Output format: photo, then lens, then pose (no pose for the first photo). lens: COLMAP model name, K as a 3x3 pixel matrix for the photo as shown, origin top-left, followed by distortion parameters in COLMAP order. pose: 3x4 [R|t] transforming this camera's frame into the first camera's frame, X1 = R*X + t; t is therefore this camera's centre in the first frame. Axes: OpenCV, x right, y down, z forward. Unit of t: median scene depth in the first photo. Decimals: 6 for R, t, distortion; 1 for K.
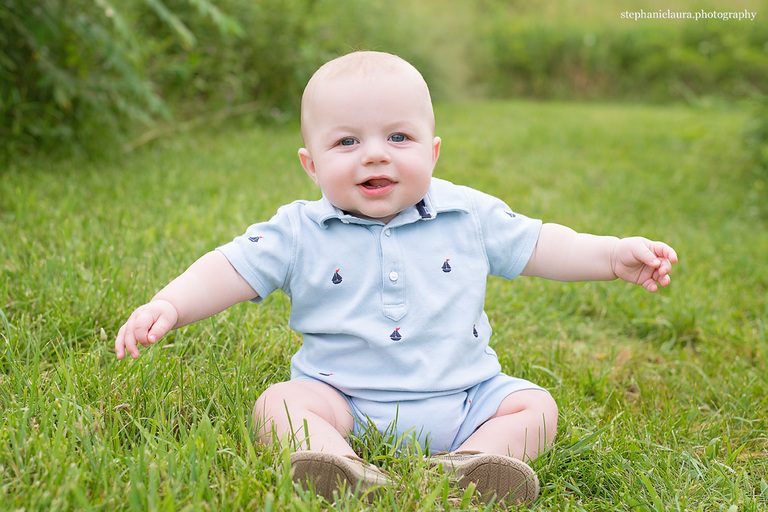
lens RADIAL K [[1108.0, 0, 383.2], [0, 1108.0, 256.1], [0, 0, 1]] dist [-0.060774, 0.000000]
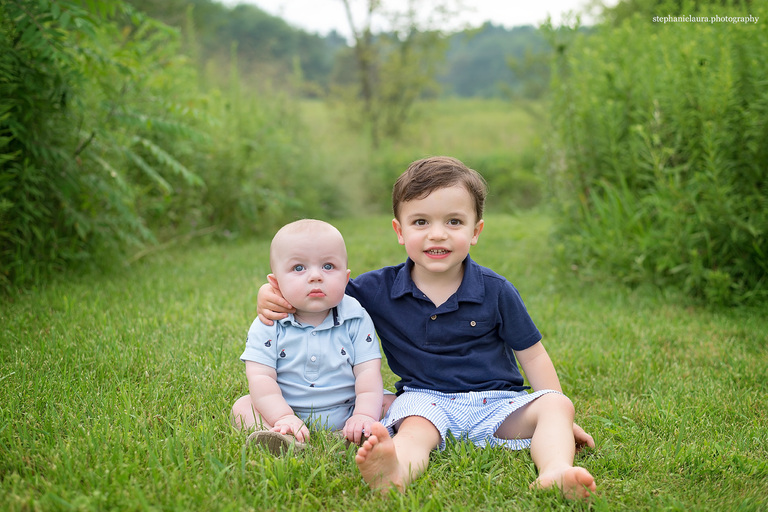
lens RADIAL K [[1103.5, 0, 385.2], [0, 1103.5, 259.1], [0, 0, 1]] dist [0.048228, 0.000000]
pose [[0.997096, -0.043808, 0.062292, 0.017085], [0.048409, 0.996054, -0.074378, 0.020290], [-0.058788, 0.077178, 0.995283, -0.465536]]
